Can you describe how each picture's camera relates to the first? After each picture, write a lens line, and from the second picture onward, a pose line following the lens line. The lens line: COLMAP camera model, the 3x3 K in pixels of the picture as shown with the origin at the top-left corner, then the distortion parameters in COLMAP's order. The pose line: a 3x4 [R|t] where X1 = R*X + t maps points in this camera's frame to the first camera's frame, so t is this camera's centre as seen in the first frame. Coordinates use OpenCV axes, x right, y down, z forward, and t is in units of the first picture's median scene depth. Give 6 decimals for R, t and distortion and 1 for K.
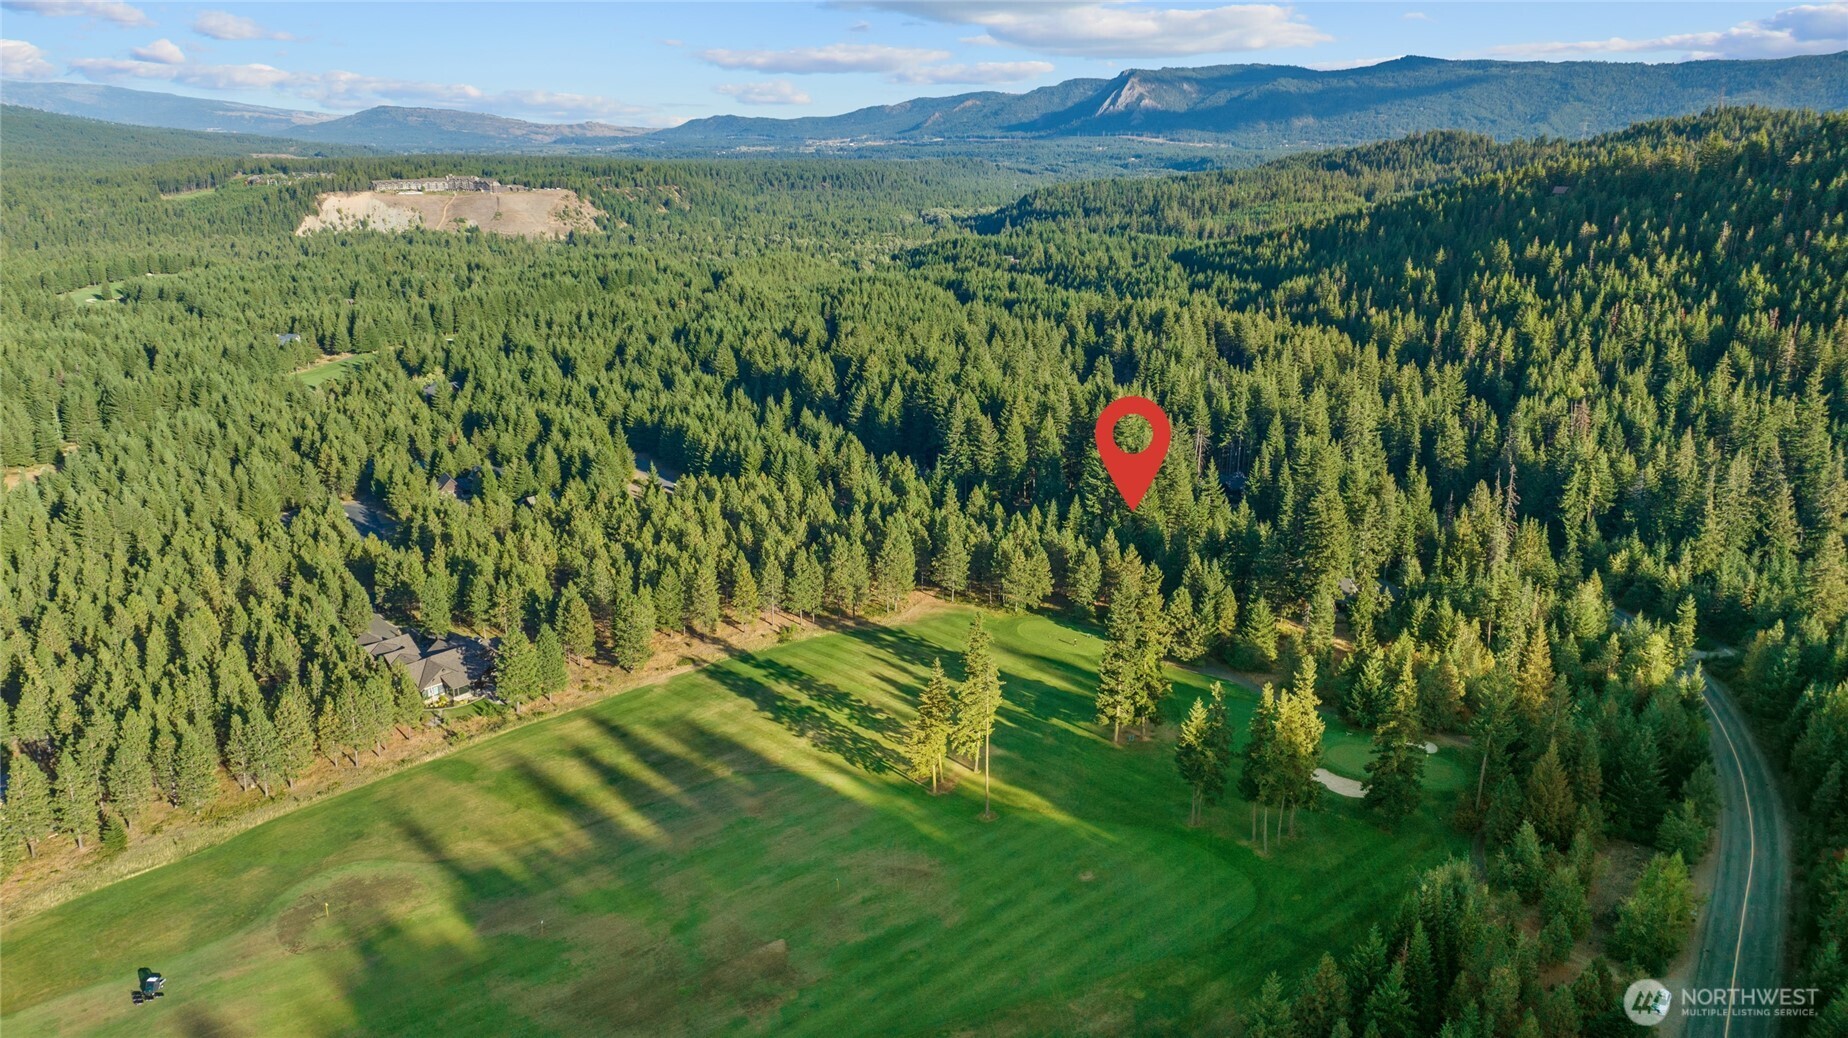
lens RADIAL K [[1301.3, 0, 924.0], [0, 1301.3, 519.0], [0, 0, 1]] dist [-0.022903, -0.005967]
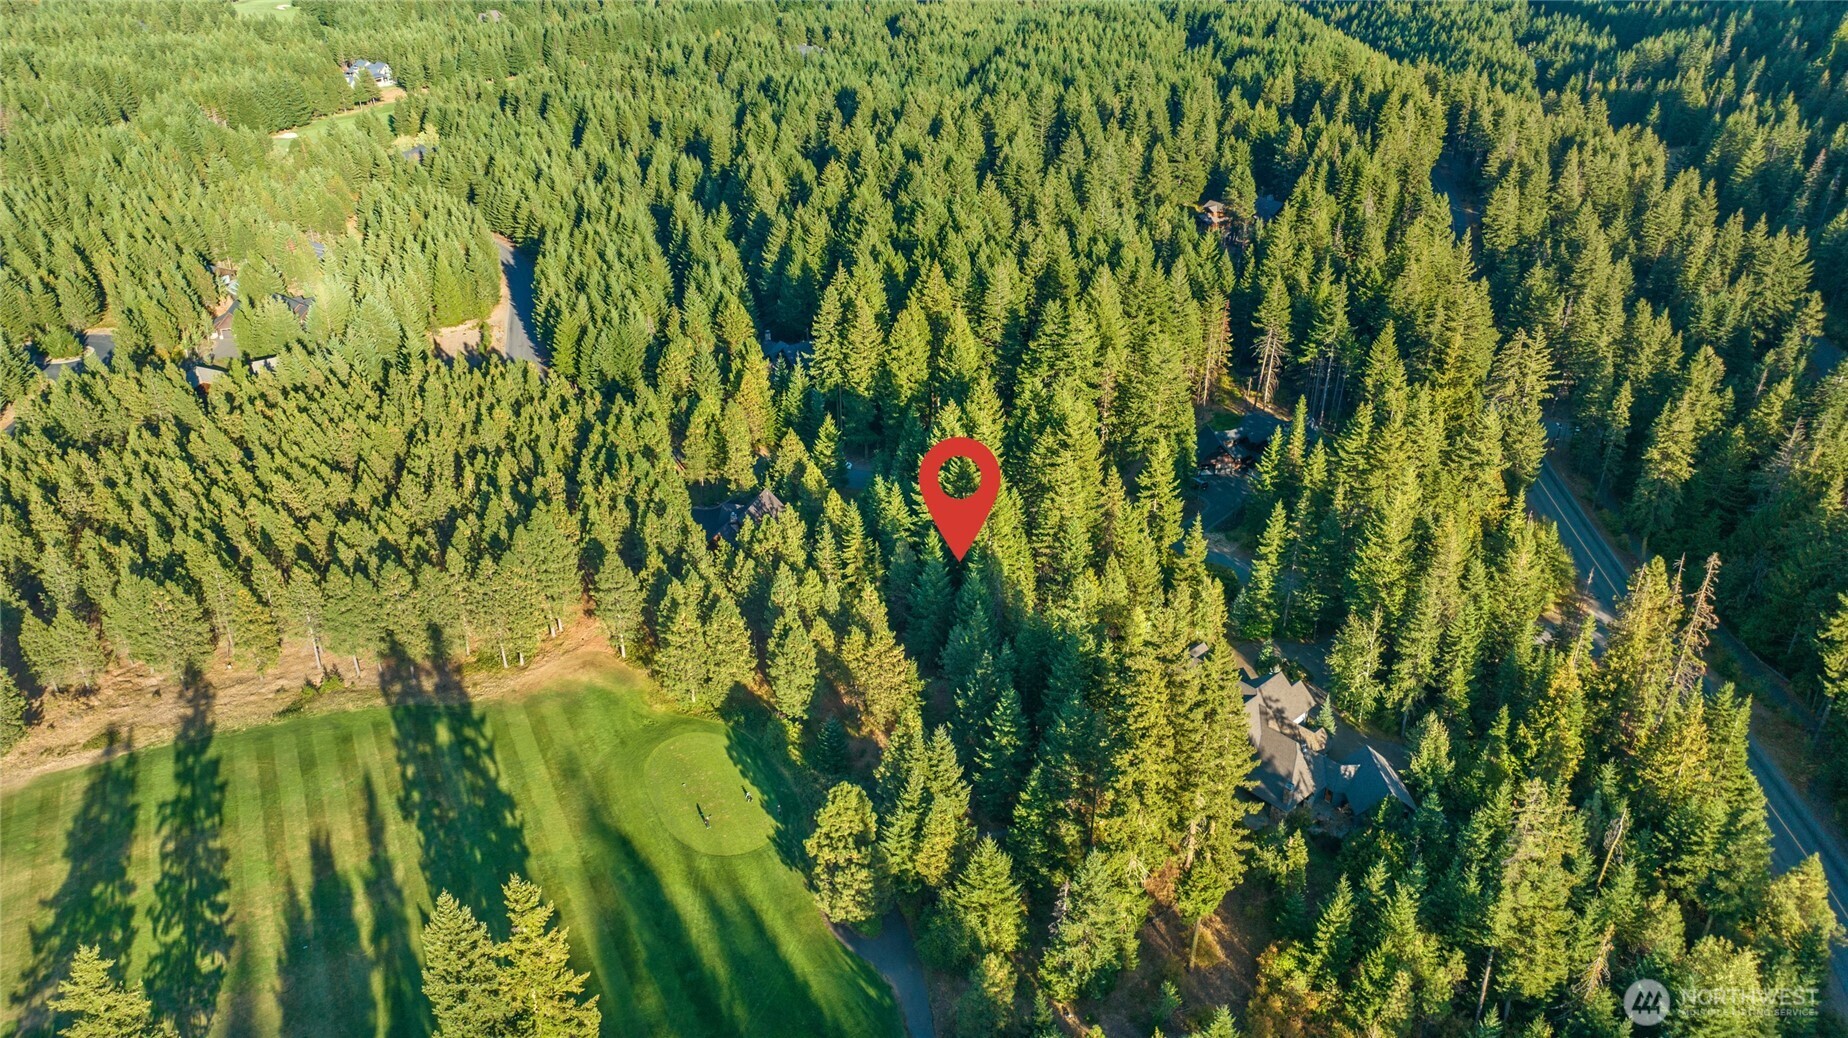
lens RADIAL K [[1301.3, 0, 924.0], [0, 1301.3, 519.0], [0, 0, 1]] dist [-0.022903, -0.005967]
pose [[0.958589, 0.131549, -0.252592, 0.246116], [-0.075397, 0.972504, 0.220345, -0.117201], [0.274633, -0.192175, 0.942149, 0.393668]]
